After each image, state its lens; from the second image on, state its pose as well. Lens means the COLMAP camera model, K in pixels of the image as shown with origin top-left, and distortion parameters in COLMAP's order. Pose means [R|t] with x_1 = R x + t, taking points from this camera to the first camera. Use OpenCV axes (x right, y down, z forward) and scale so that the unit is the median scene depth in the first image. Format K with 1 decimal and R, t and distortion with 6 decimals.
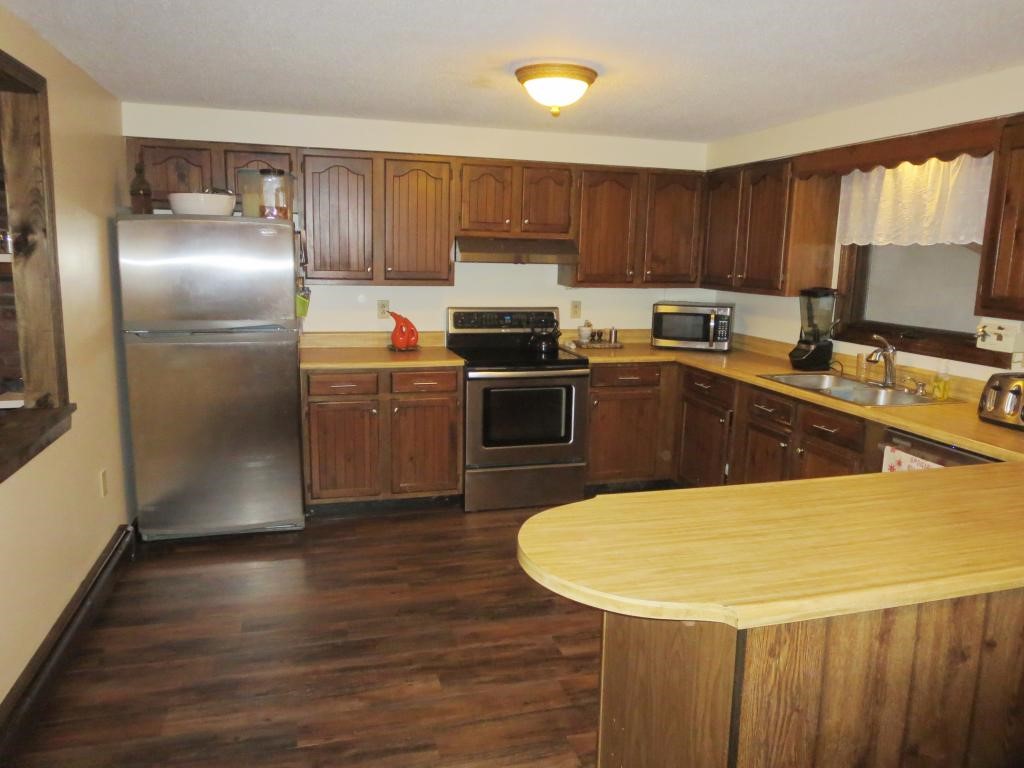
lens RADIAL K [[730.8, 0, 512.0], [0, 730.8, 384.0], [0, 0, 1]] dist [-0.043275, 0.006339]
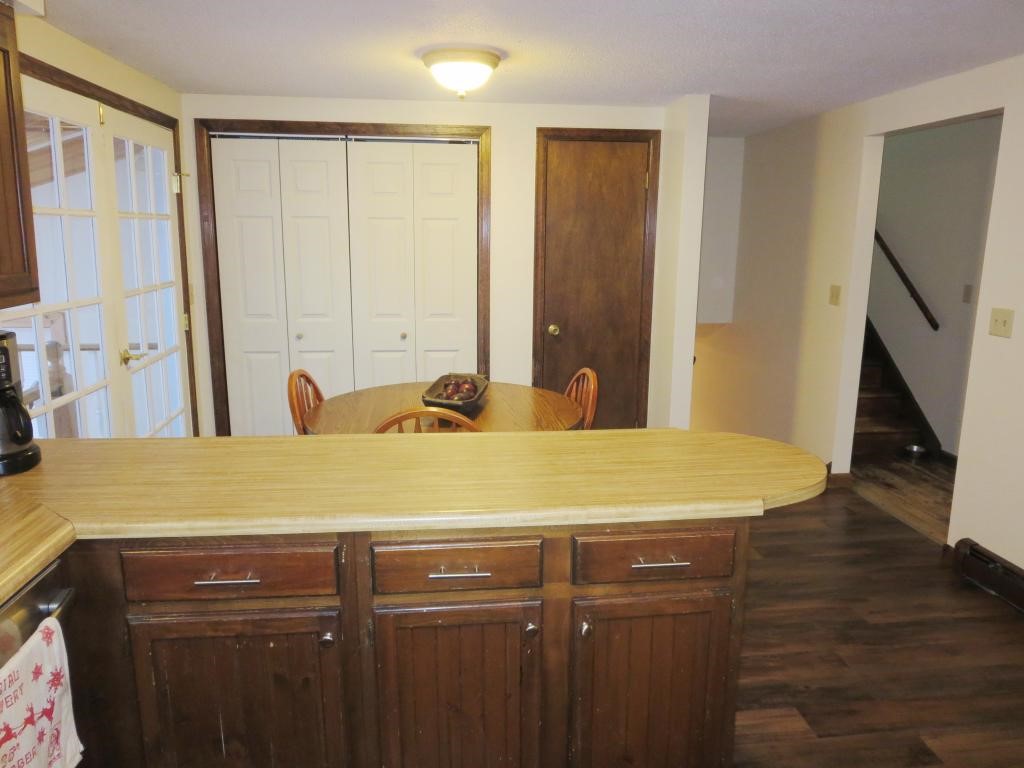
lens RADIAL K [[730.8, 0, 512.0], [0, 730.8, 384.0], [0, 0, 1]] dist [-0.043275, 0.006339]
pose [[-0.985076, -0.059440, 0.161530, 0.133902], [0.004534, 0.929191, 0.369573, -0.146703], [-0.172059, 0.364790, -0.915054, 0.859219]]
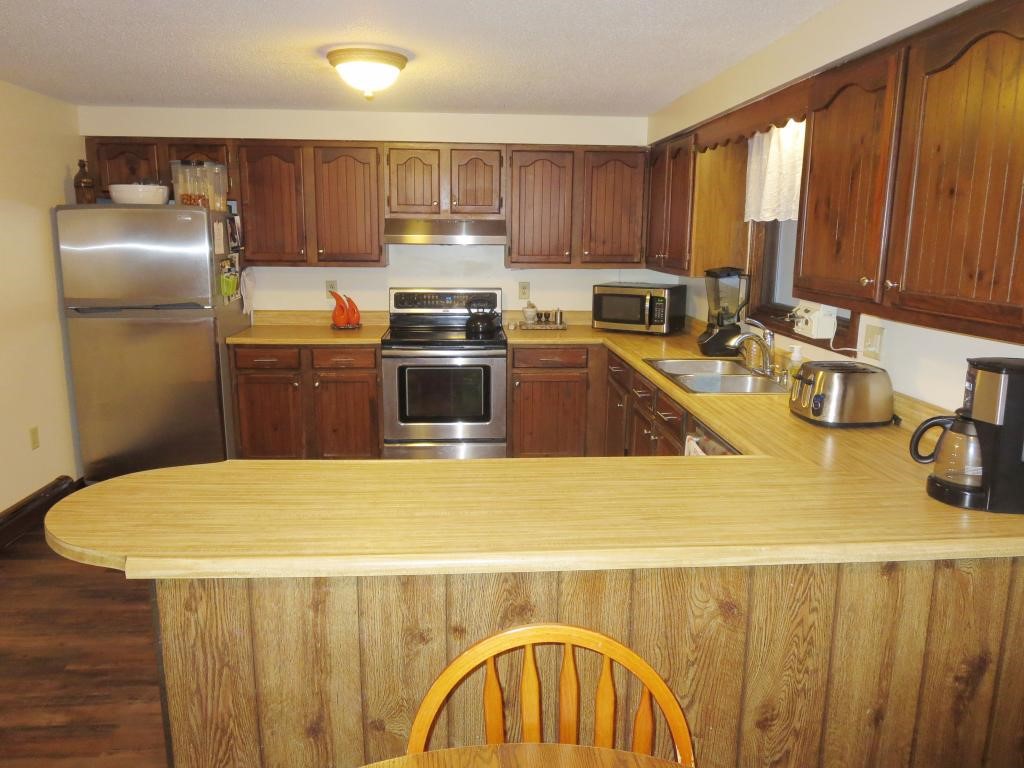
lens RADIAL K [[730.8, 0, 512.0], [0, 730.8, 384.0], [0, 0, 1]] dist [-0.043275, 0.006339]
pose [[0.979264, 0.030578, -0.200268, 0.347122], [-0.025998, 0.999338, 0.025461, 0.001091], [0.200914, -0.019727, 0.979410, 0.019660]]
